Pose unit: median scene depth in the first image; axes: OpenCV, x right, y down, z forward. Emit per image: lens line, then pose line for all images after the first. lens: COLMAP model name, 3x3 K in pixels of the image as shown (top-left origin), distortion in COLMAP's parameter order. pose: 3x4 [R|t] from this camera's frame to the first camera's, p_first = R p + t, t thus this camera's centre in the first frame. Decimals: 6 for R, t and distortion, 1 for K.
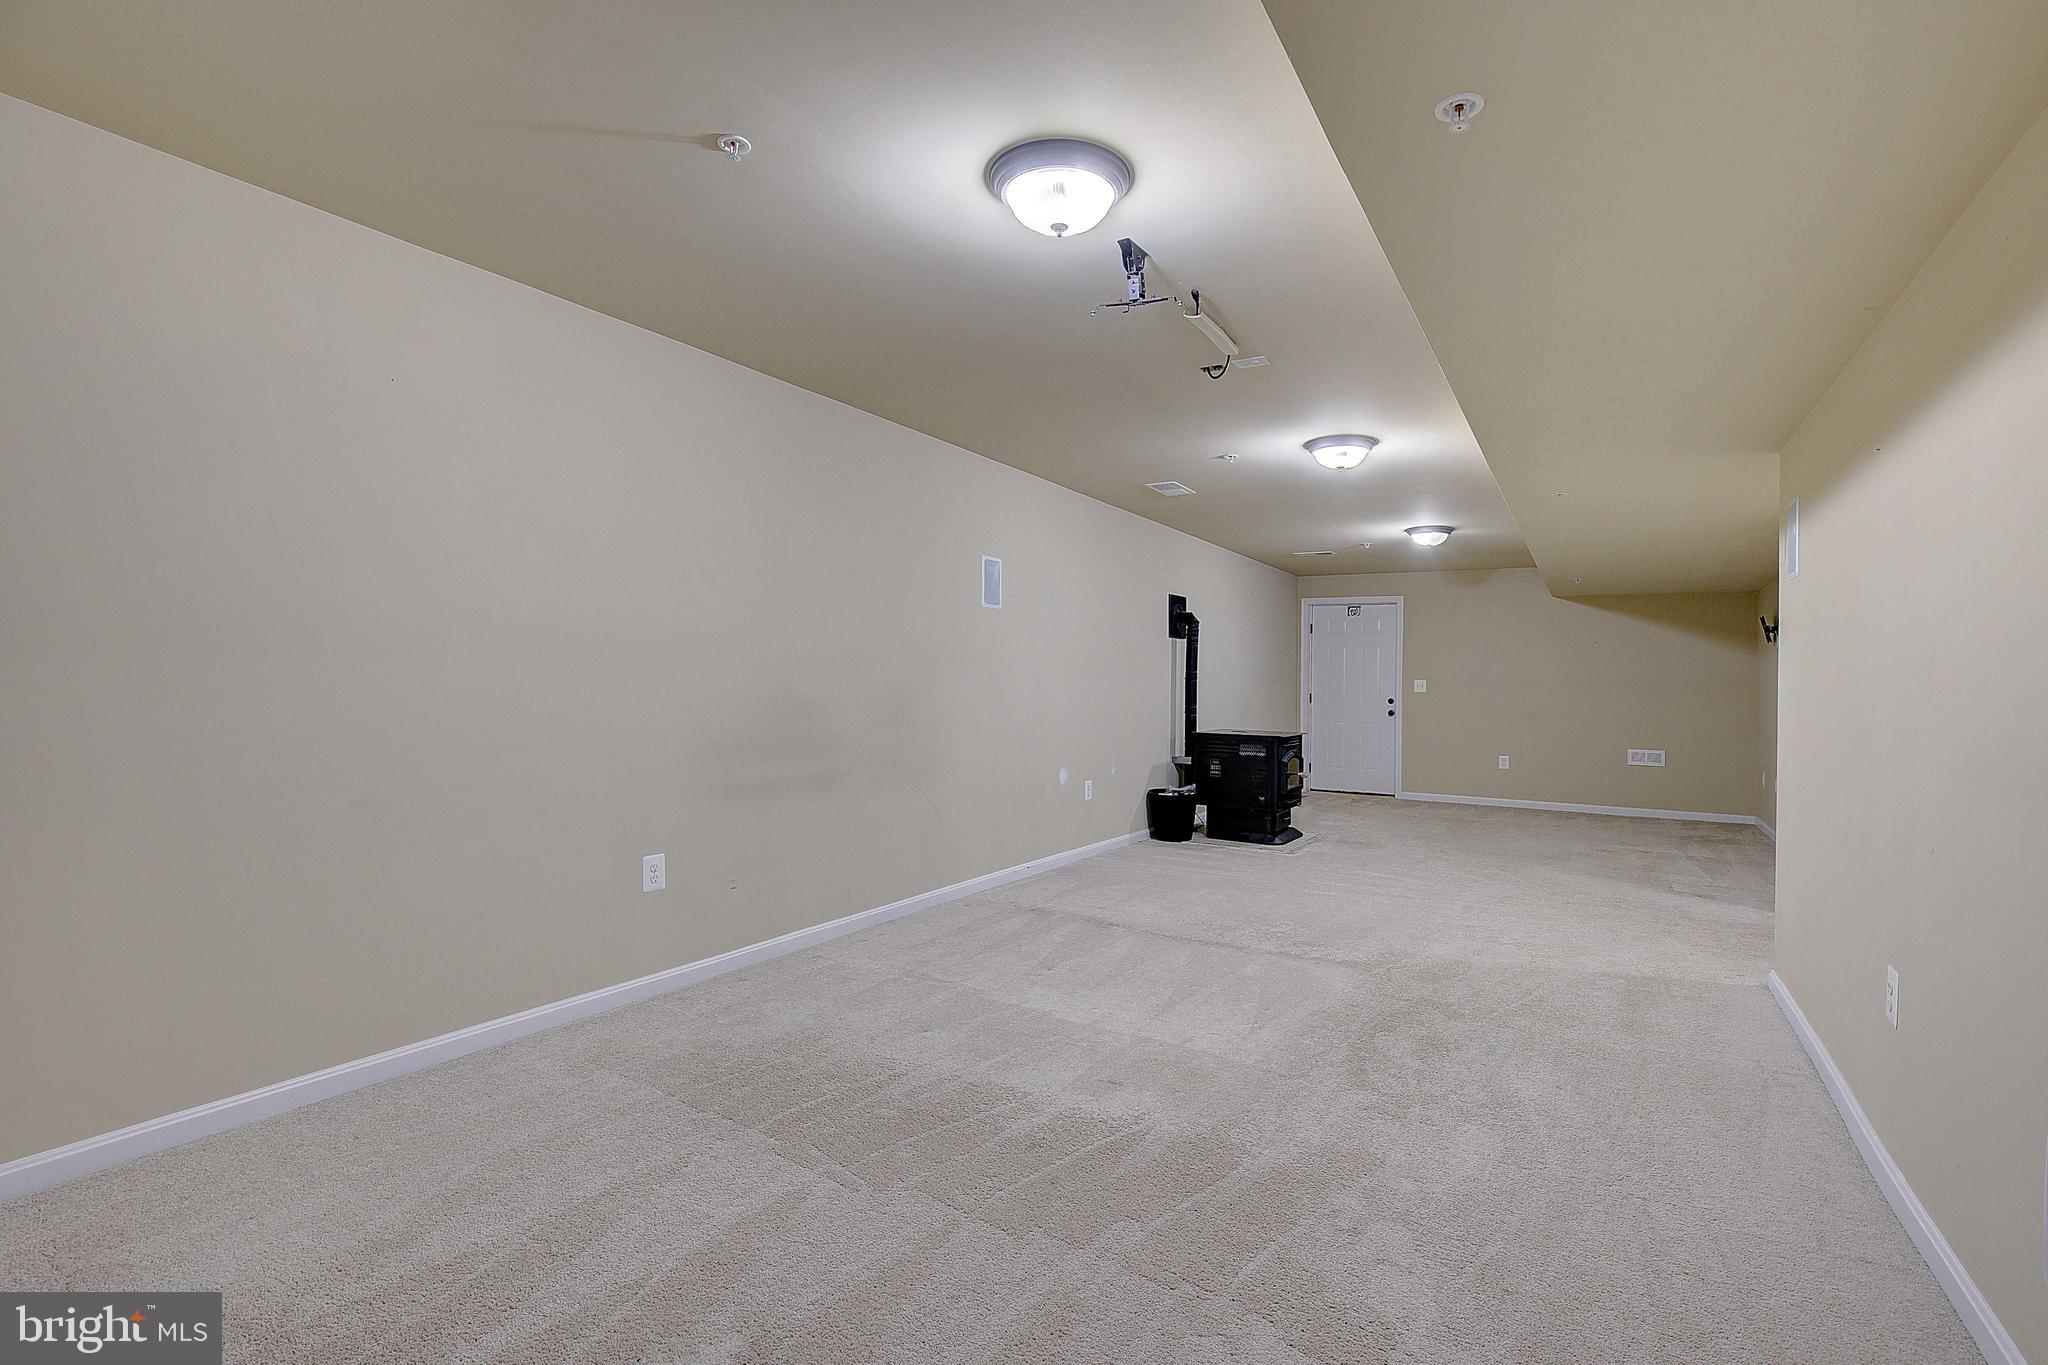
lens RADIAL K [[956.4, 0, 1029.5], [0, 956.4, 693.6], [0, 0, 1]] dist [-0.015608, 0.000213]
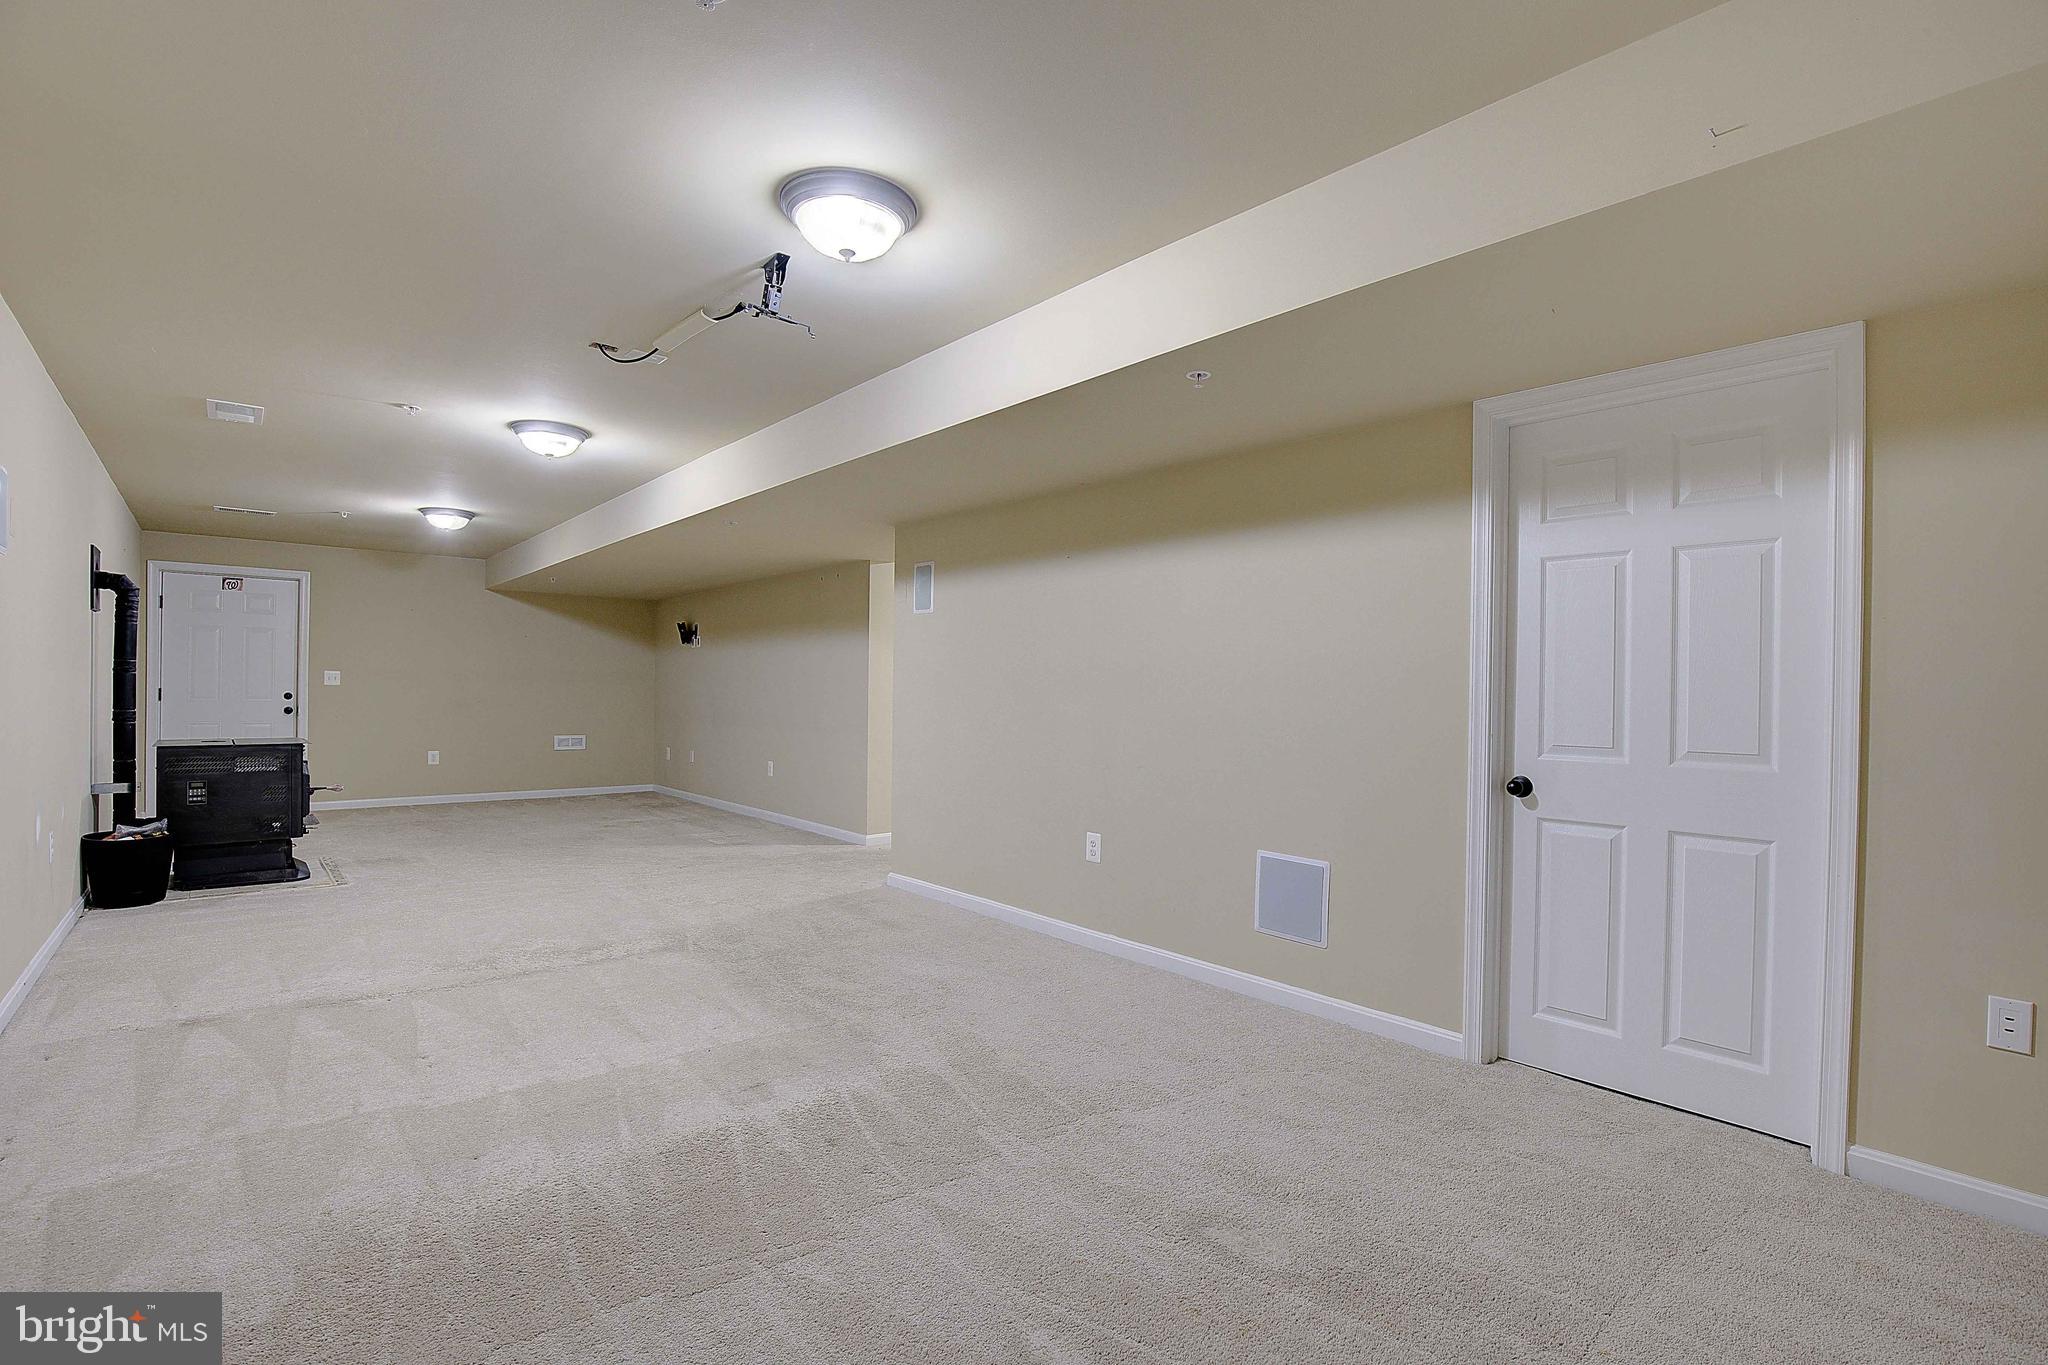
lens RADIAL K [[975.5, 0, 1045.4], [0, 975.5, 676.7], [0, 0, 1]] dist [-0.025921, 0.000442]
pose [[0.285713, -0.002099, 0.958313, -0.318749], [0.005959, 0.999982, 0.000413, -0.007341], [-0.958297, 0.005592, 0.285720, 0.168495]]
